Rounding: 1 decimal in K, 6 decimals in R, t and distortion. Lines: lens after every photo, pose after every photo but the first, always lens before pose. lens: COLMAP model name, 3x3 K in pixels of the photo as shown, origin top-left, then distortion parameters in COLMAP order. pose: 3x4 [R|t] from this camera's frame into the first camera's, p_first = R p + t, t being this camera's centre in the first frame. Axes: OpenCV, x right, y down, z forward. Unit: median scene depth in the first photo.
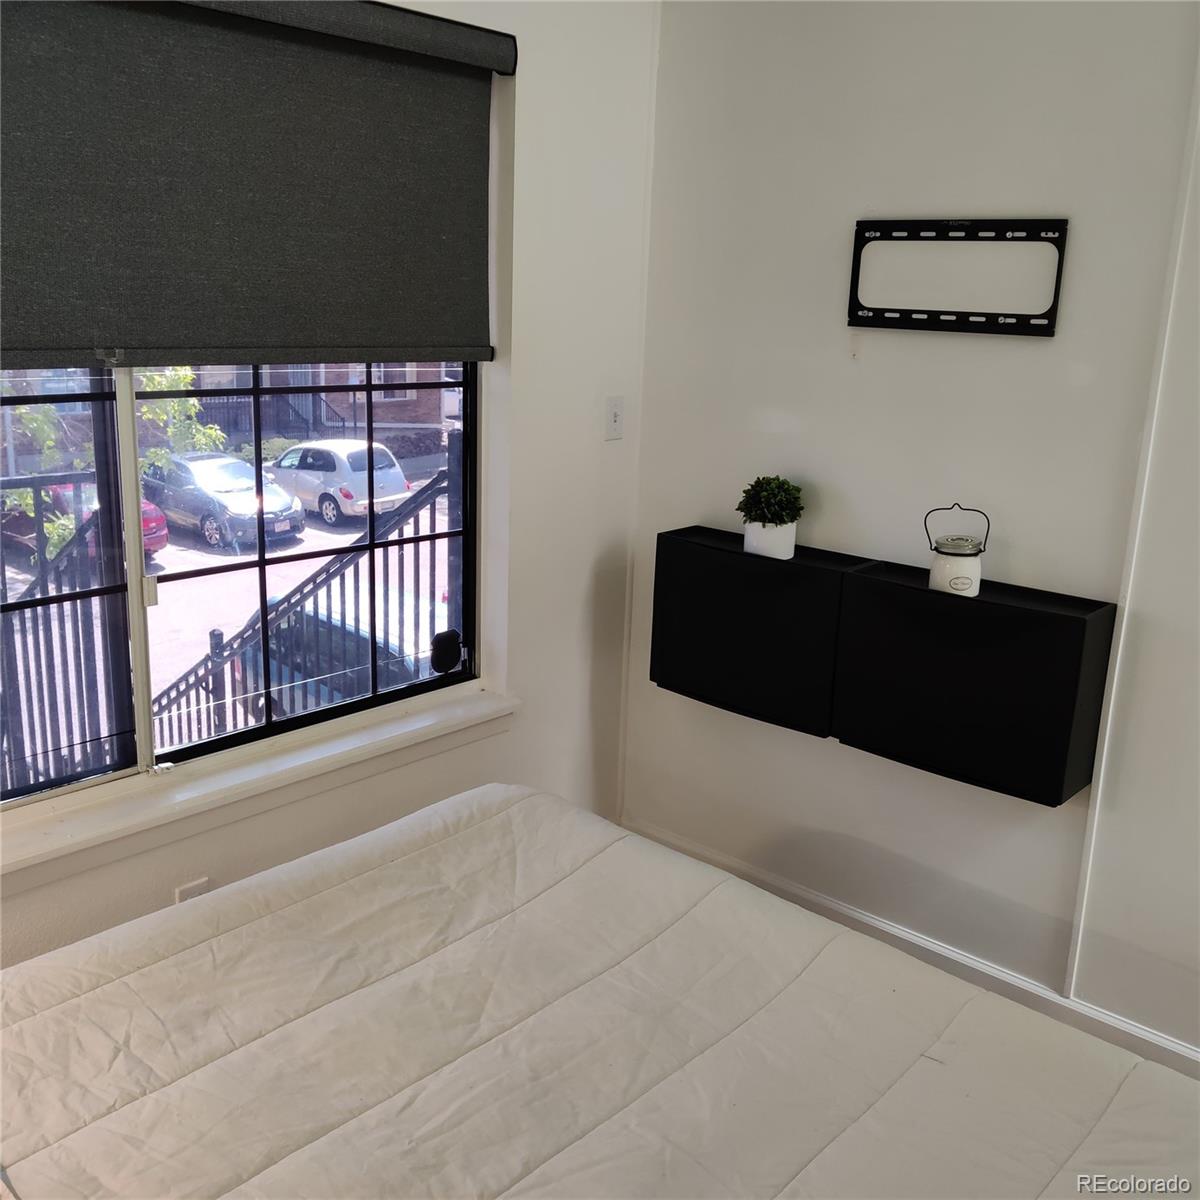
lens RADIAL K [[1229.8, 0, 605.6], [0, 1229.8, 582.8], [0, 0, 1]] dist [0.185492, -0.472331]
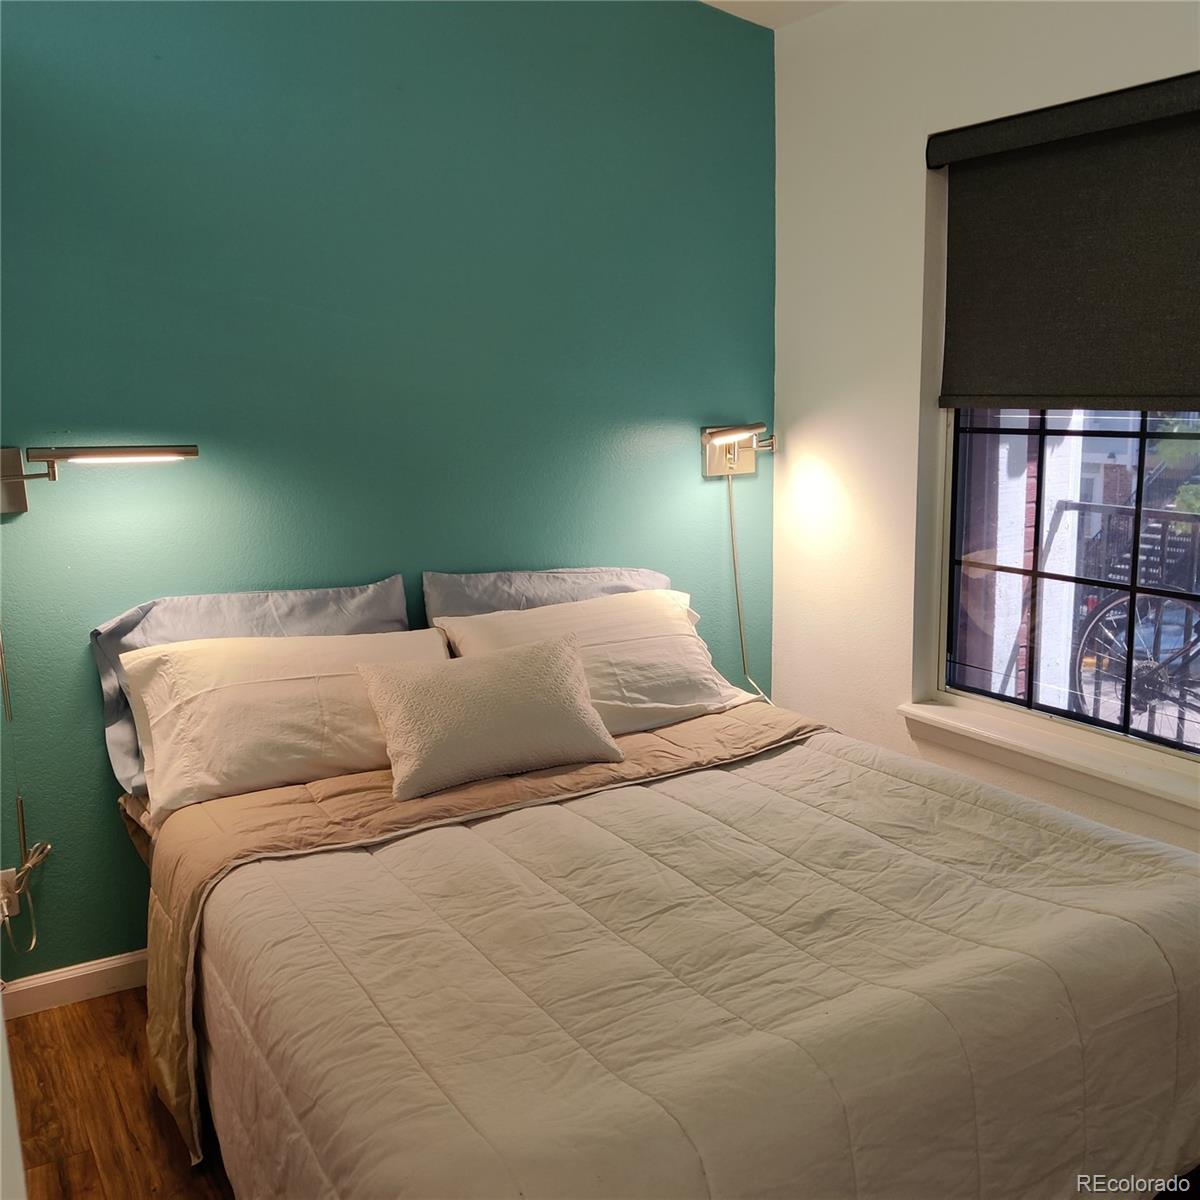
lens RADIAL K [[1229.8, 0, 605.6], [0, 1229.8, 582.8], [0, 0, 1]] dist [0.185492, -0.472331]
pose [[-0.320154, 0.150663, -0.935309, 1.123489], [-0.173170, 0.961333, 0.214130, -0.198931], [0.931404, 0.230522, -0.281684, 0.960529]]
